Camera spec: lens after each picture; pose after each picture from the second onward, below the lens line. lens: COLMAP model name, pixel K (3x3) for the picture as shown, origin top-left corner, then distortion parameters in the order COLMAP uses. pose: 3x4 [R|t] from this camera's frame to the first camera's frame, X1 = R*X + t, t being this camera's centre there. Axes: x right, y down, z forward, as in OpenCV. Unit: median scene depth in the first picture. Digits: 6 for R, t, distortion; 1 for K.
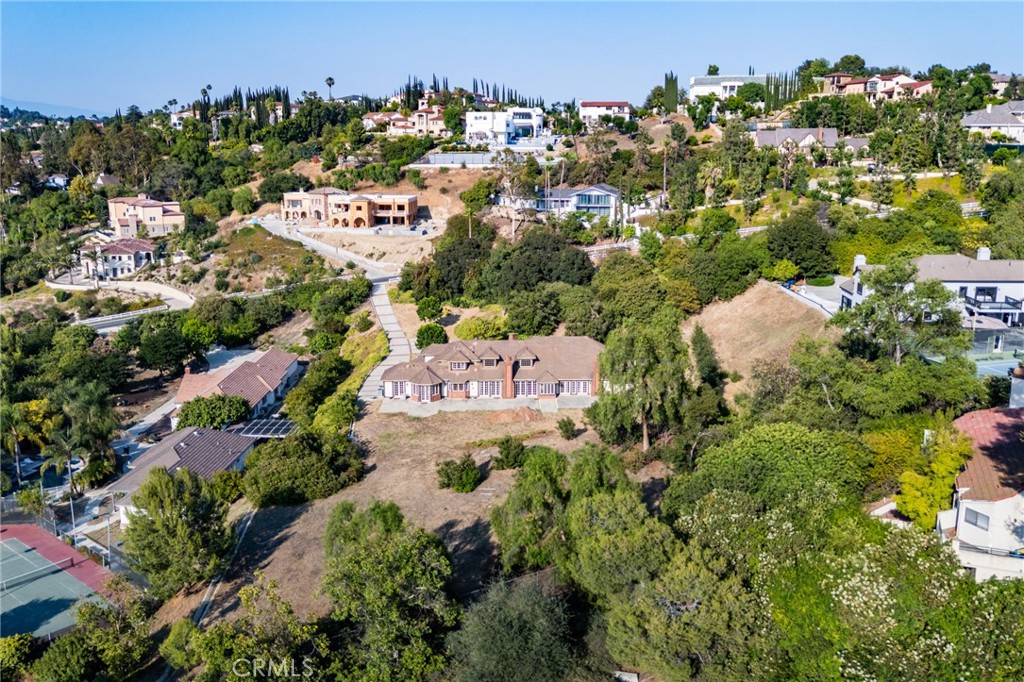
lens RADIAL K [[879.0, 0, 526.7], [0, 879.0, 326.5], [0, 0, 1]] dist [0.072998, -0.062138]
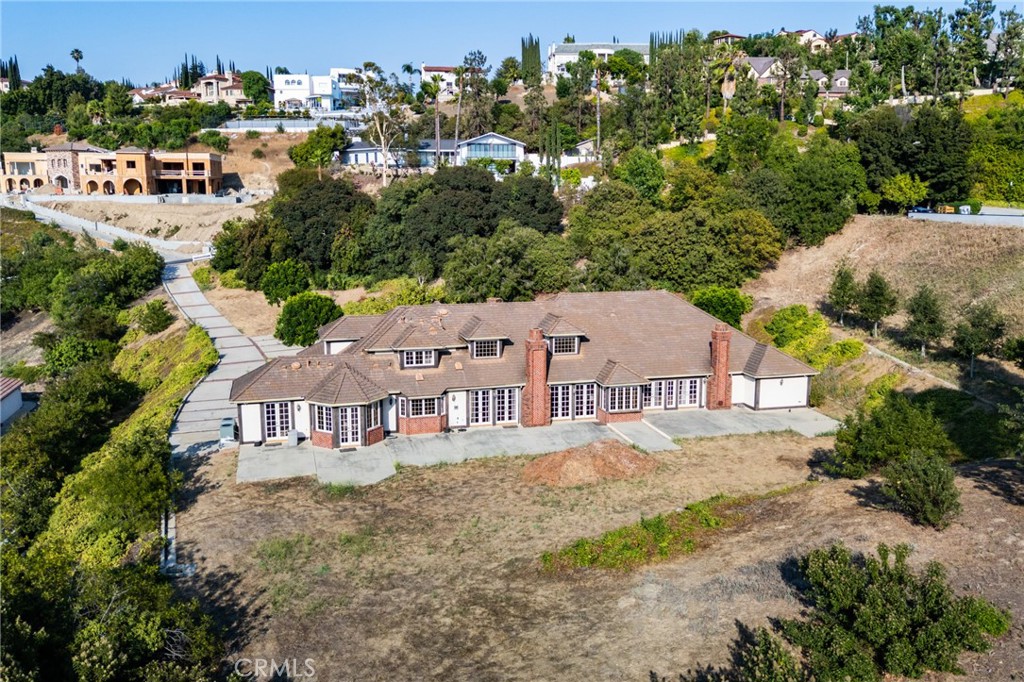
lens RADIAL K [[879.0, 0, 526.7], [0, 879.0, 326.5], [0, 0, 1]] dist [0.072998, -0.062138]
pose [[0.970339, -0.037346, 0.238846, -0.085937], [0.048292, 0.998026, -0.040140, 0.032584], [-0.236876, 0.050483, 0.970227, 0.375912]]
